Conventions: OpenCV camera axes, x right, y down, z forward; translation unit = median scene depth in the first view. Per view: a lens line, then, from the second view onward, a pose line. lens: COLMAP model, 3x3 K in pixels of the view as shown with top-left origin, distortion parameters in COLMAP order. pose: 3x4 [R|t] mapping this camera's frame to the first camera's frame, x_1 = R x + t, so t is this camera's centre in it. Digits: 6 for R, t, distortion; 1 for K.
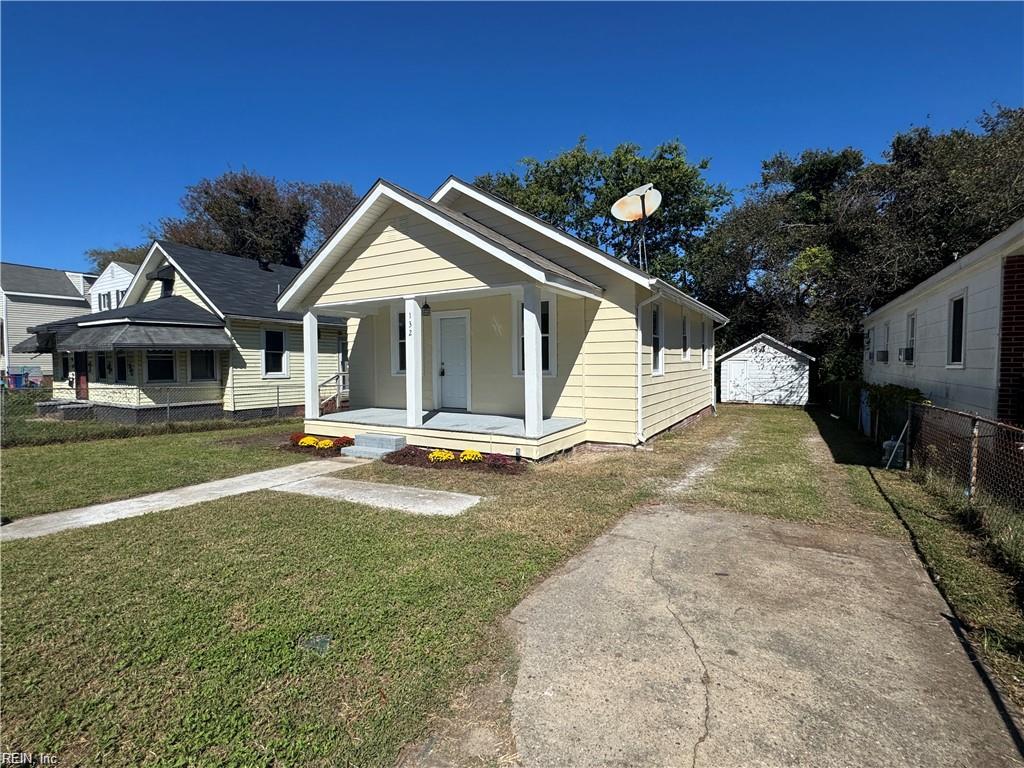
lens RADIAL K [[475.9, 0, 509.4], [0, 475.9, 383.0], [0, 0, 1]] dist [-0.001411, -0.000093]
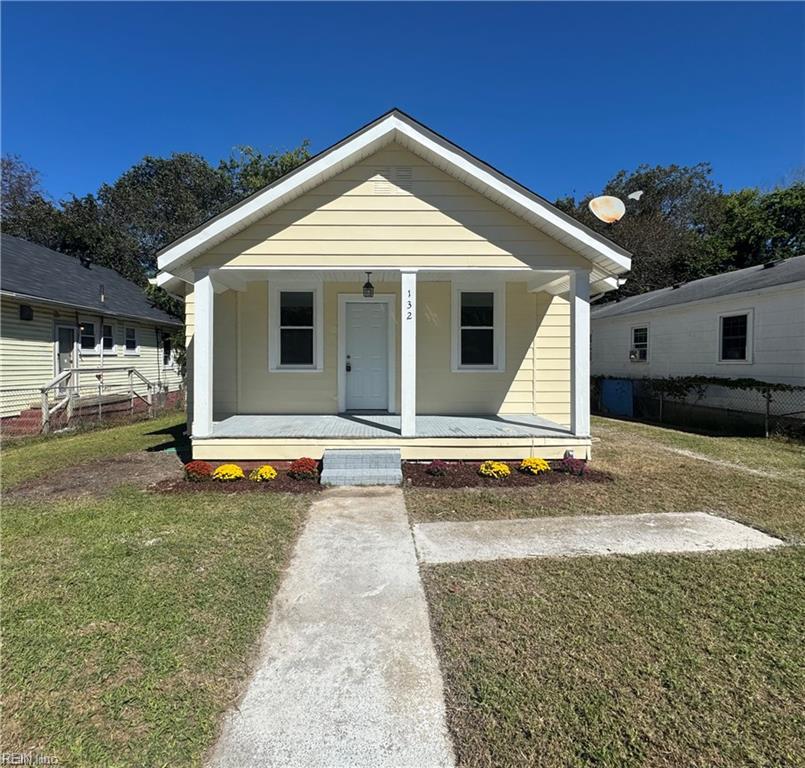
lens RADIAL K [[433.5, 0, 382.9], [0, 433.5, 367.7], [0, 0, 1]] dist [-0.014319, 0.000730]
pose [[0.852641, -0.001489, 0.522494, -0.655264], [0.014356, 0.999685, -0.020578, -0.006869], [-0.522299, 0.025046, 0.852394, 0.445829]]
